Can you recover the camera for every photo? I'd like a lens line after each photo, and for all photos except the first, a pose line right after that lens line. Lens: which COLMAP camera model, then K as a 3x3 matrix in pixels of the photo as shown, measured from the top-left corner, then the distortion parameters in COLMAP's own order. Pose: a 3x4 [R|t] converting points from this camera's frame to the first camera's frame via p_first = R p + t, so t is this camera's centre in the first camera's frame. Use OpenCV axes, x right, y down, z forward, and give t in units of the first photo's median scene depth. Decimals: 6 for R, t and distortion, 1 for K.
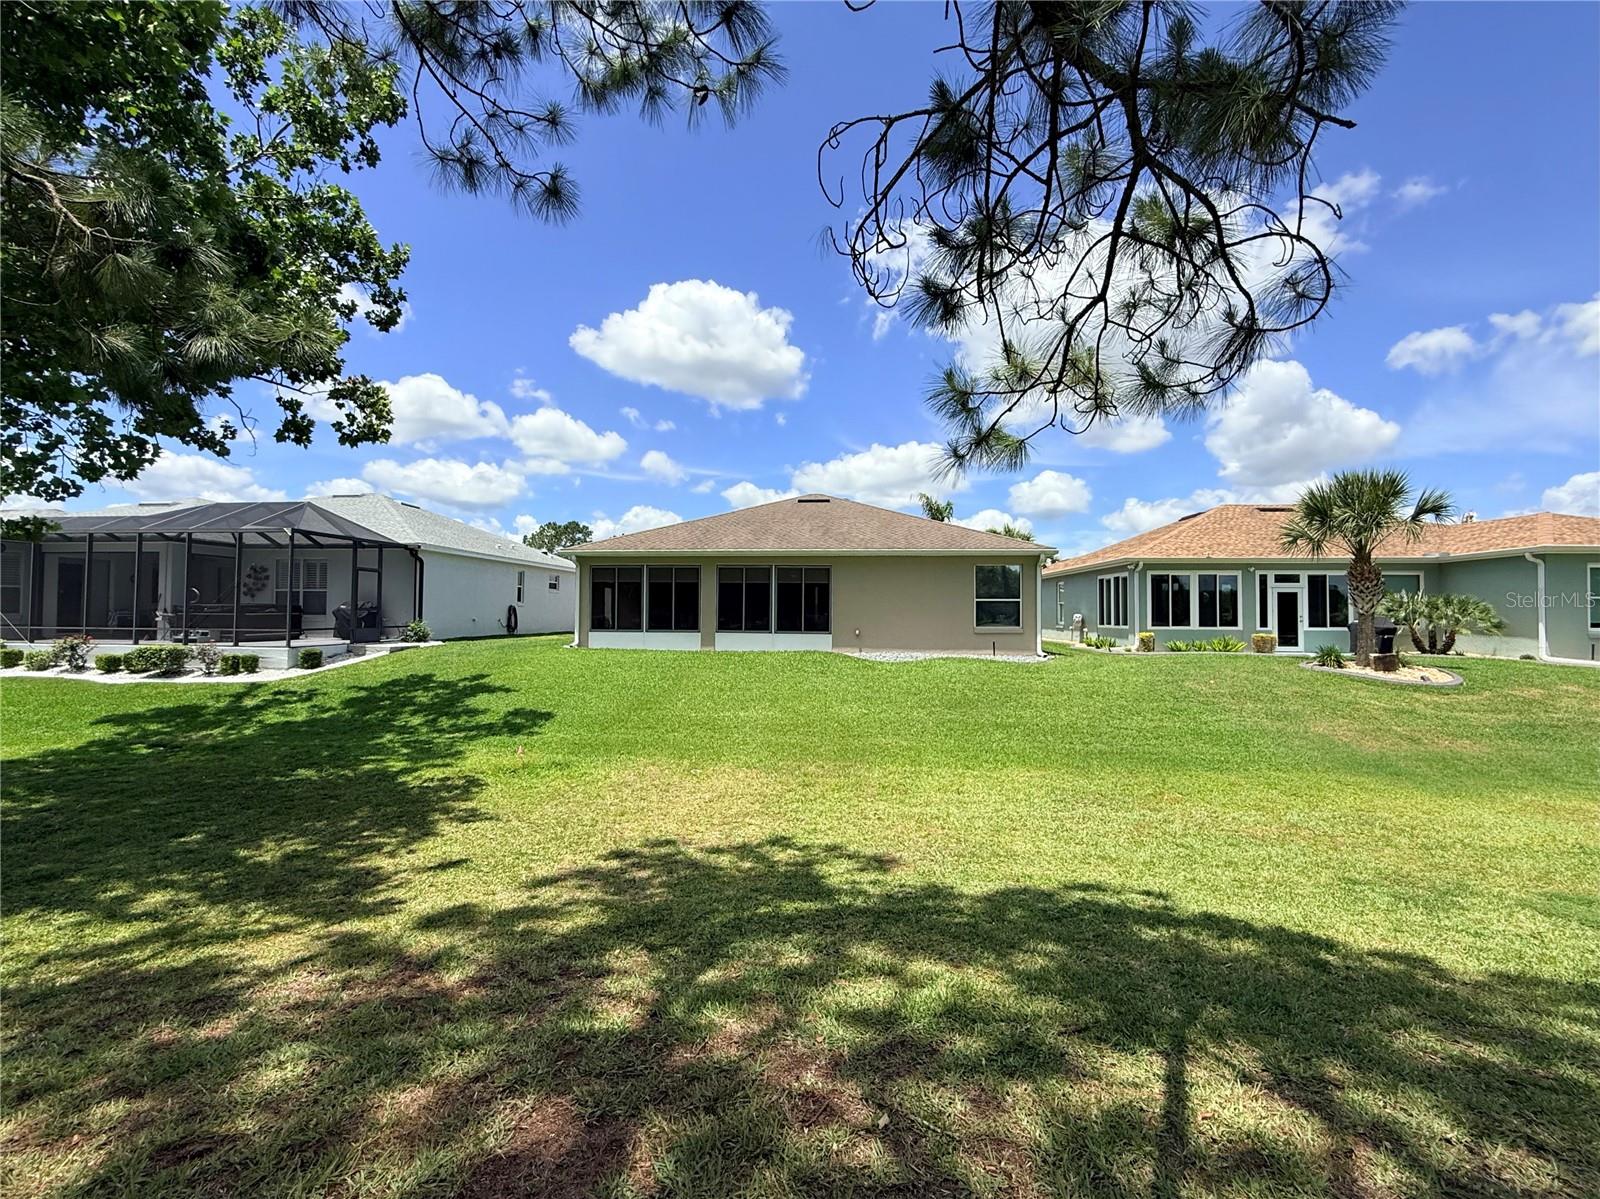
lens RADIAL K [[660.0, 0, 800.0], [0, 660.0, 599.5], [0, 0, 1]] dist [-0.000536, -0.000699]
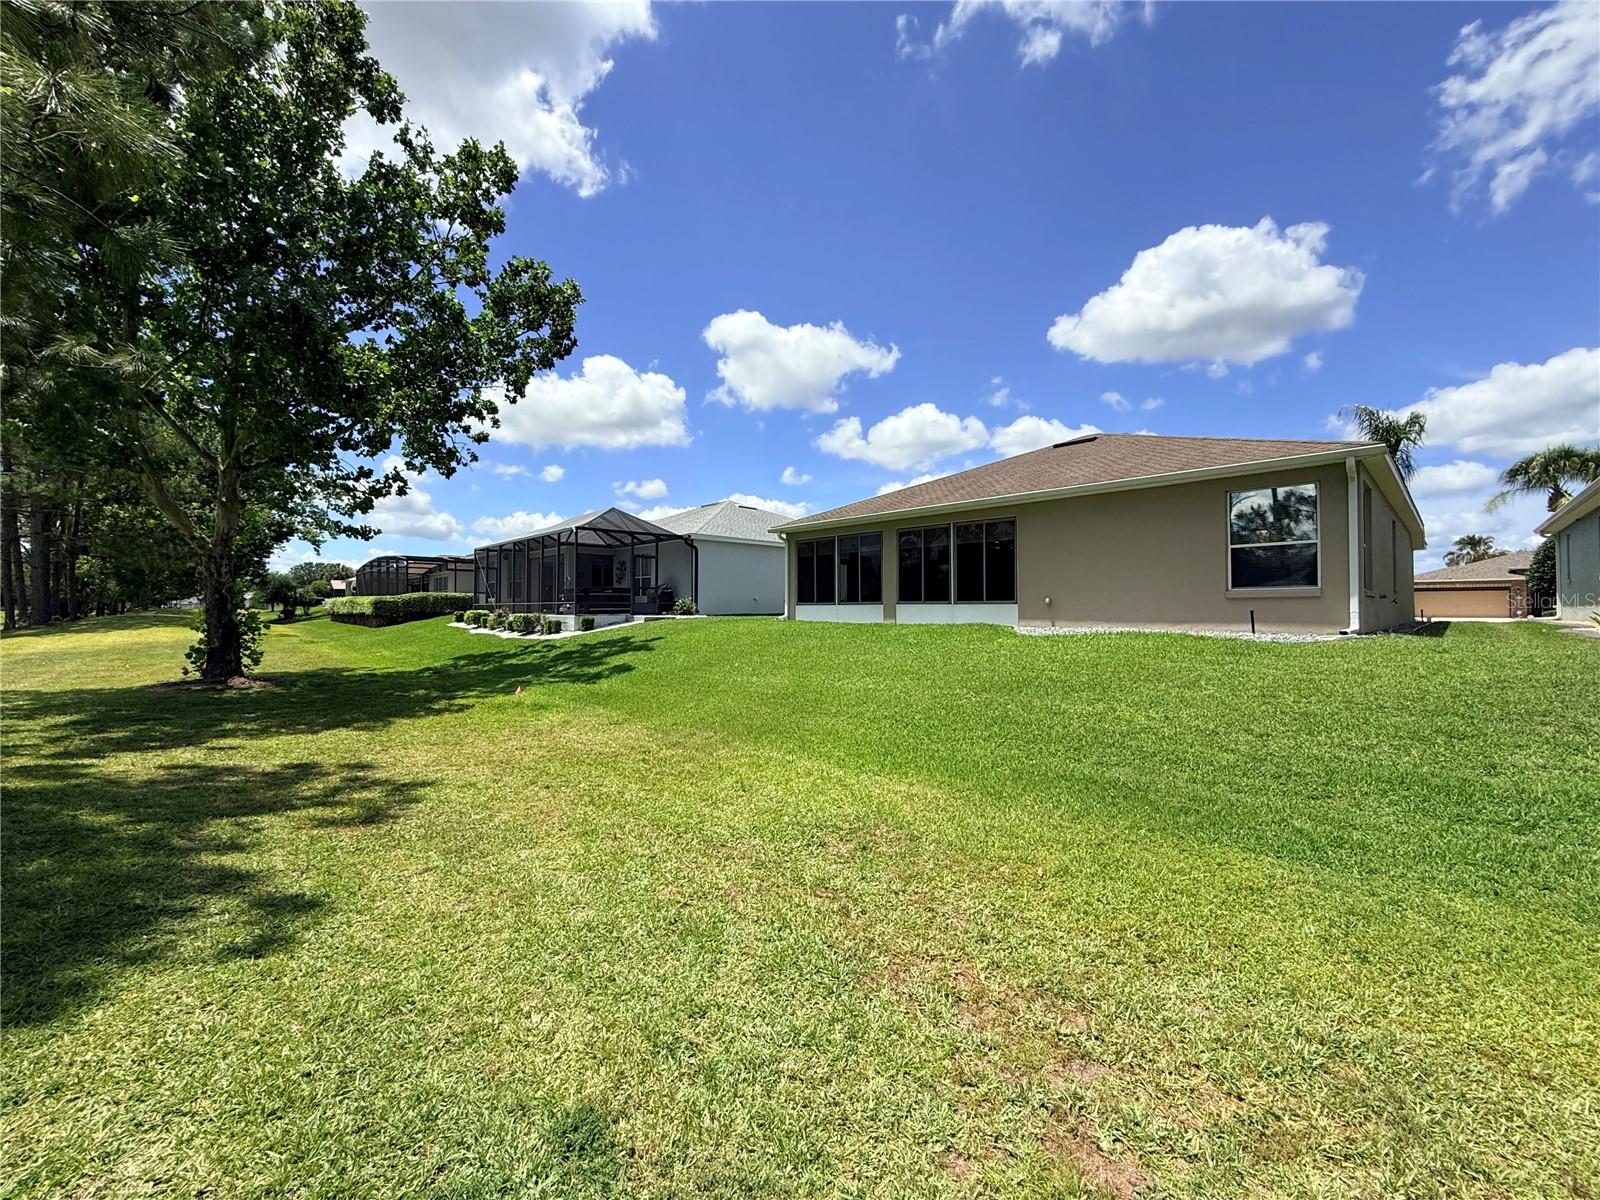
lens RADIAL K [[660.0, 0, 800.0], [0, 660.0, 600.0], [0, 0, 1]] dist [-0.000536, -0.000699]
pose [[0.753824, -0.017842, -0.656834, 0.358180], [0.016162, 0.999832, -0.008612, 0.049520], [0.656878, -0.004124, 0.753986, 0.235408]]
